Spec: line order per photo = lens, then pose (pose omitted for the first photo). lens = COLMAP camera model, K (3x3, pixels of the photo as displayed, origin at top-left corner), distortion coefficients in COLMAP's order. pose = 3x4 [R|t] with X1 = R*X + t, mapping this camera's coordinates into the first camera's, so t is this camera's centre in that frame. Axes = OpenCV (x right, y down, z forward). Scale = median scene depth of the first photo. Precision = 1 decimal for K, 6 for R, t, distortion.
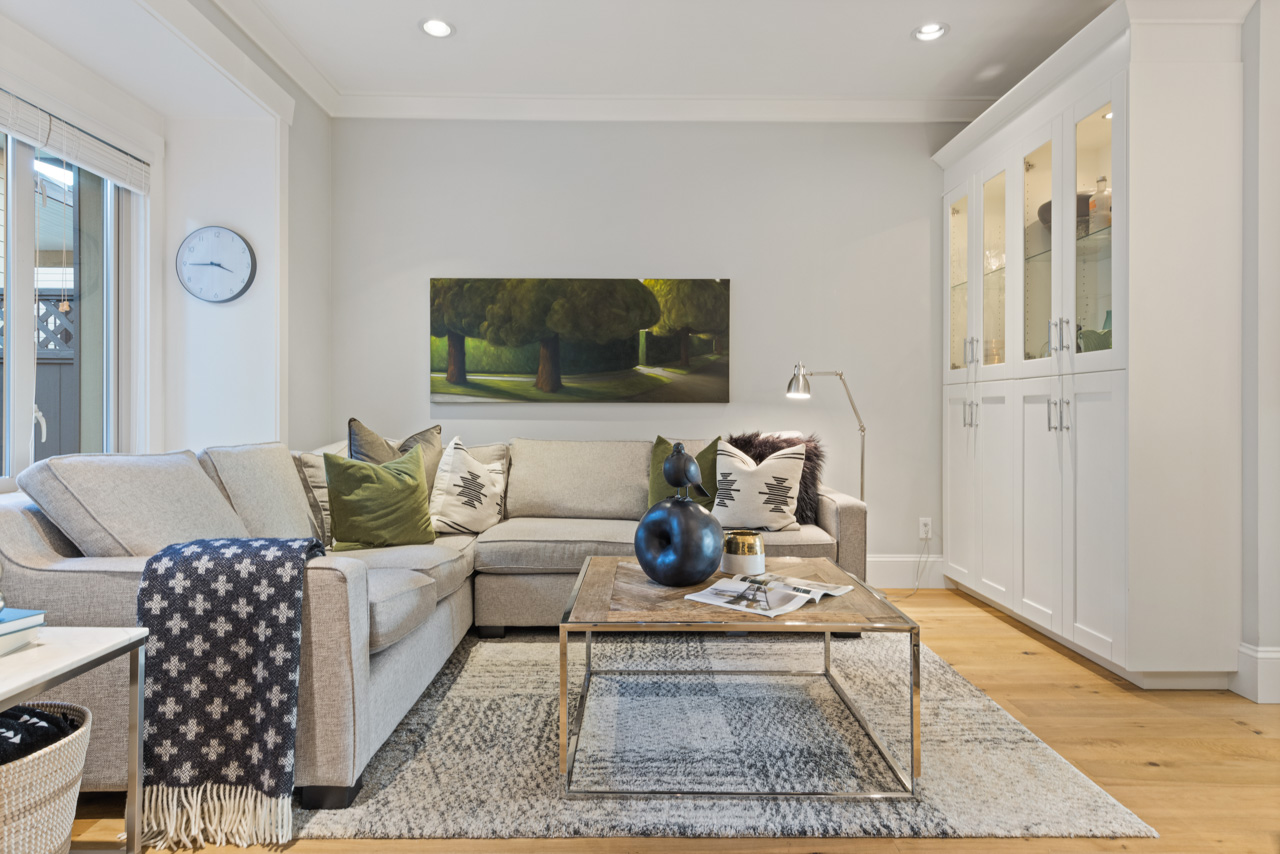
lens RADIAL K [[752.9, 0, 634.1], [0, 752.9, 411.1], [0, 0, 1]] dist [0.009981, -0.002656]
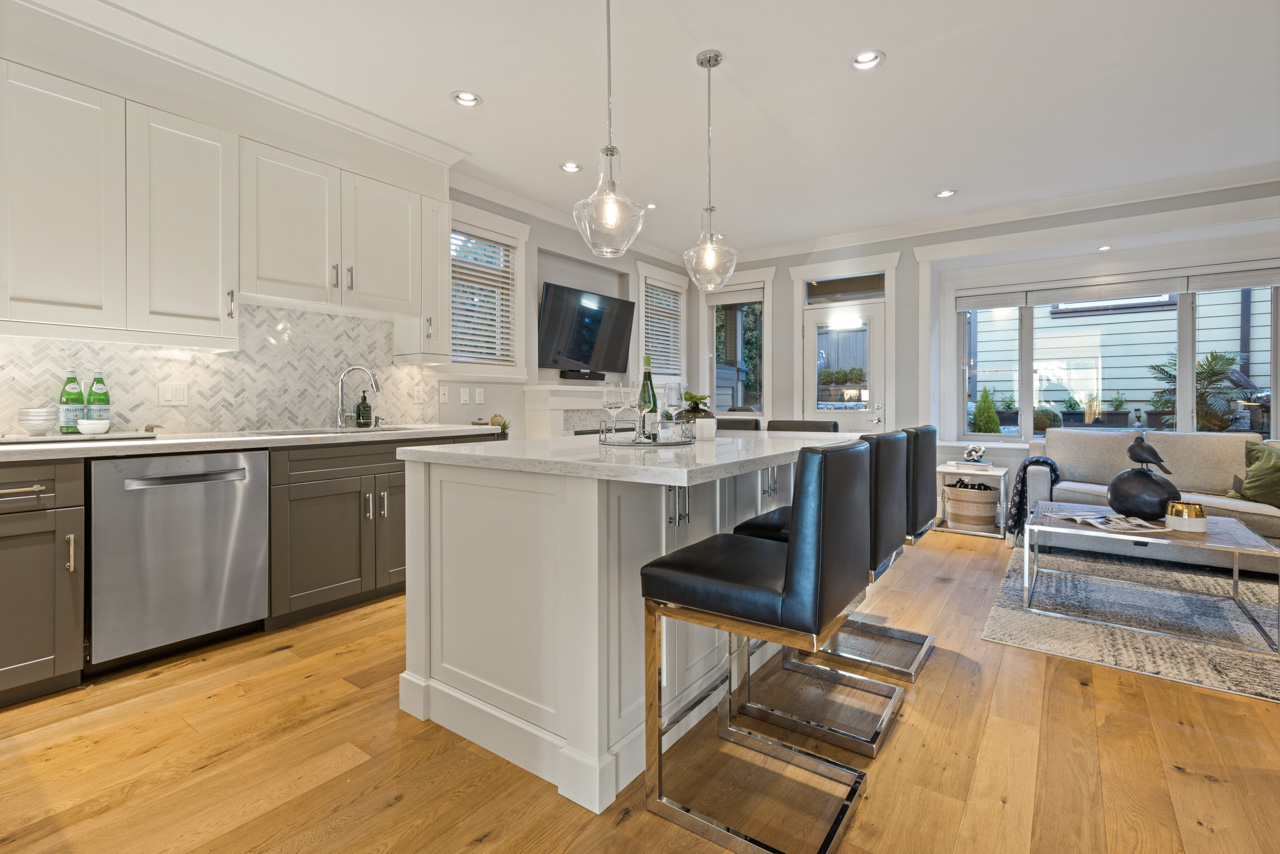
lens RADIAL K [[575.9, 0, 641.9], [0, 575.9, 405.1], [0, 0, 1]] dist [0.003638, -0.001083]
pose [[-0.601573, 0.000999, -0.798817, 1.338847], [0.001577, 0.999999, 0.000063, -0.023357], [0.798816, -0.001222, -0.601574, 0.668369]]
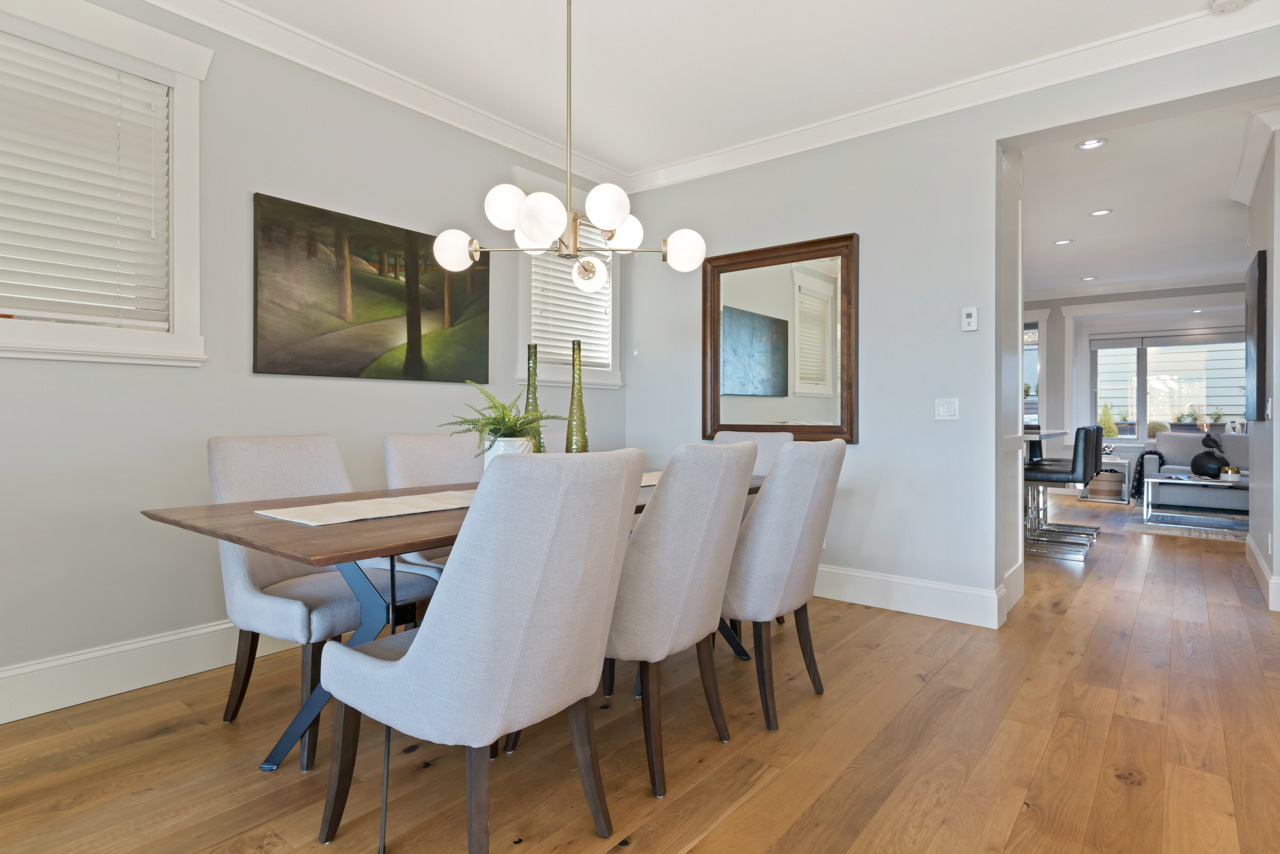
lens RADIAL K [[662.3, 0, 646.1], [0, 662.3, 422.1], [0, 0, 1]] dist [-0.001258, 0.000571]
pose [[-0.638189, 0.003182, -0.769873, 2.772853], [-0.000279, 0.999990, 0.004365, -0.013366], [0.769880, 0.003000, -0.638182, 0.720862]]
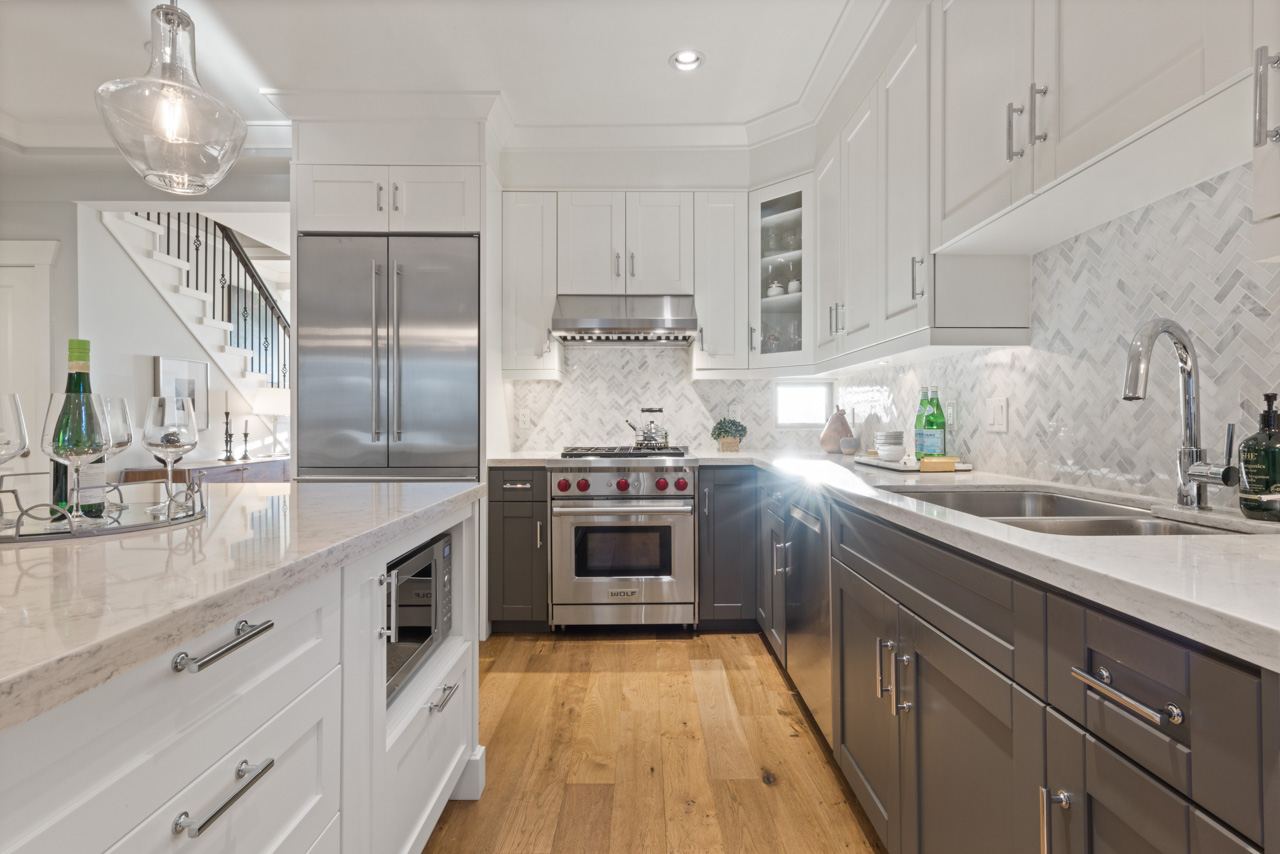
lens RADIAL K [[609.9, 0, 644.5], [0, 609.9, 416.1], [0, 0, 1]] dist [0.005559, -0.000759]
pose [[0.012063, 0.003046, 0.999923, 0.396305], [-0.001664, 0.999994, -0.003026, -0.038011], [-0.999926, -0.001627, 0.012068, -0.099844]]
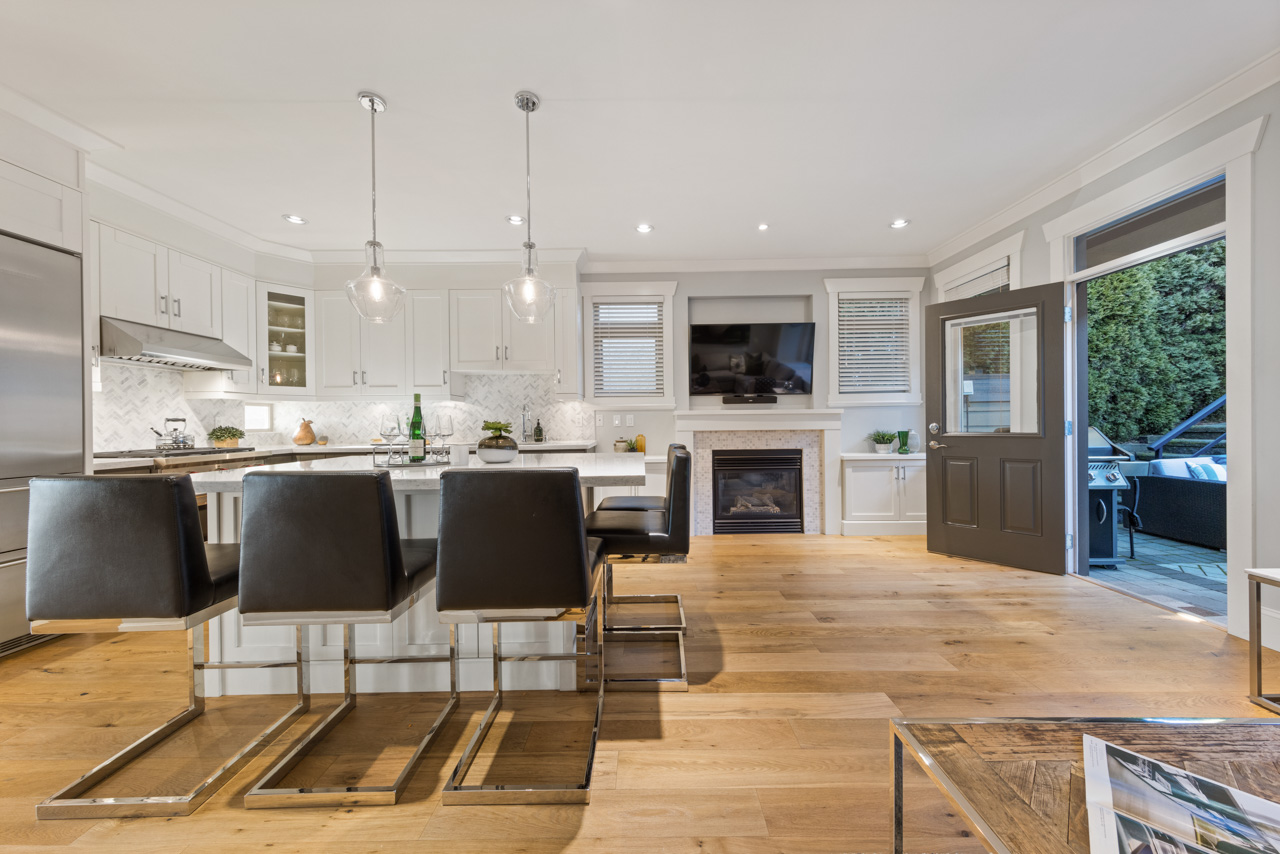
lens RADIAL K [[424.6, 0, 645.7], [0, 424.6, 425.5], [0, 0, 1]] dist [0.007556, -0.000651]
pose [[-0.999837, 0.007341, 0.016517, 0.389704], [0.007393, 0.999968, 0.003097, -0.034306], [-0.016494, 0.003218, -0.999859, 0.899156]]
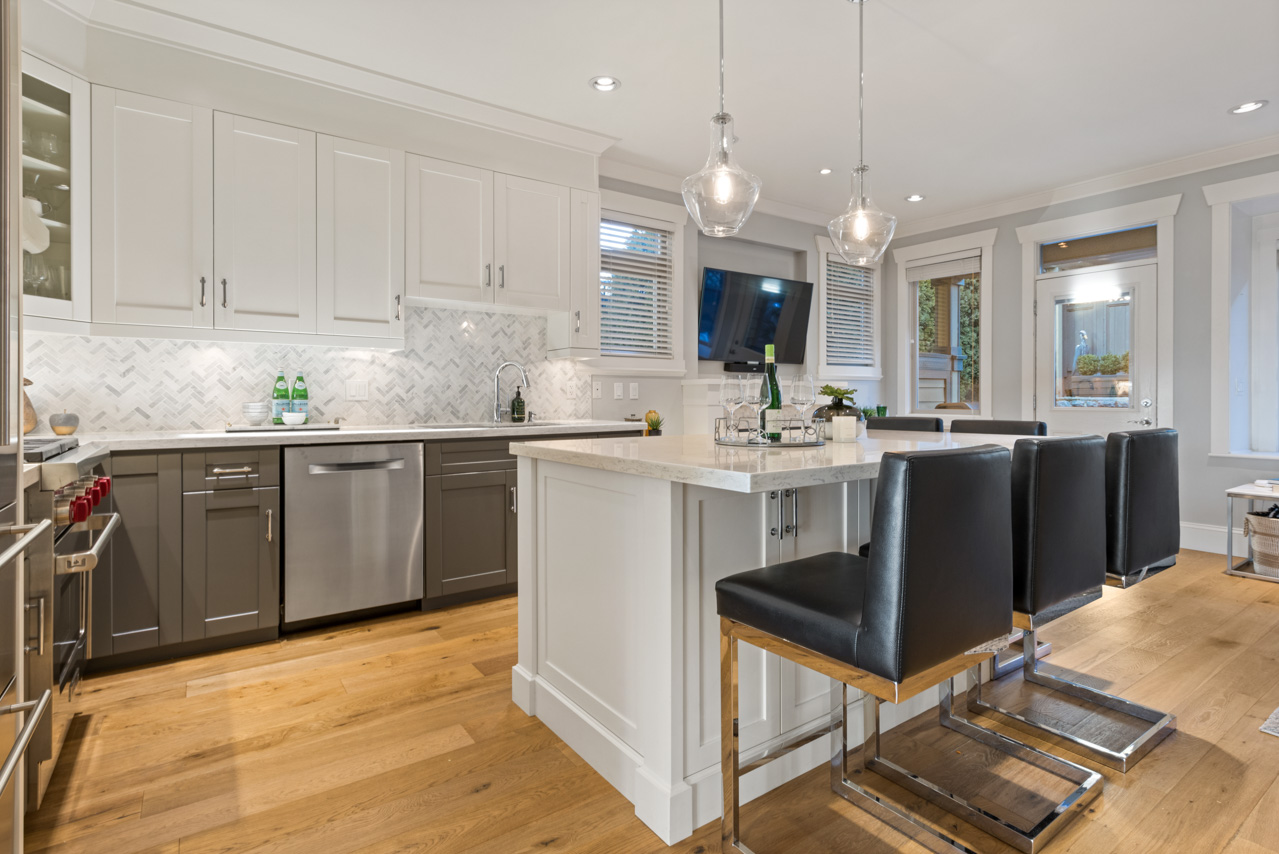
lens RADIAL K [[633.1, 0, 644.4], [0, 633.1, 400.8], [0, 0, 1]] dist [0.002578, -0.001250]
pose [[-0.826054, 0.000170, -0.563591, 1.267371], [0.000090, 1.000000, 0.000169, -0.023267], [0.563591, 0.000089, -0.826054, 0.738953]]
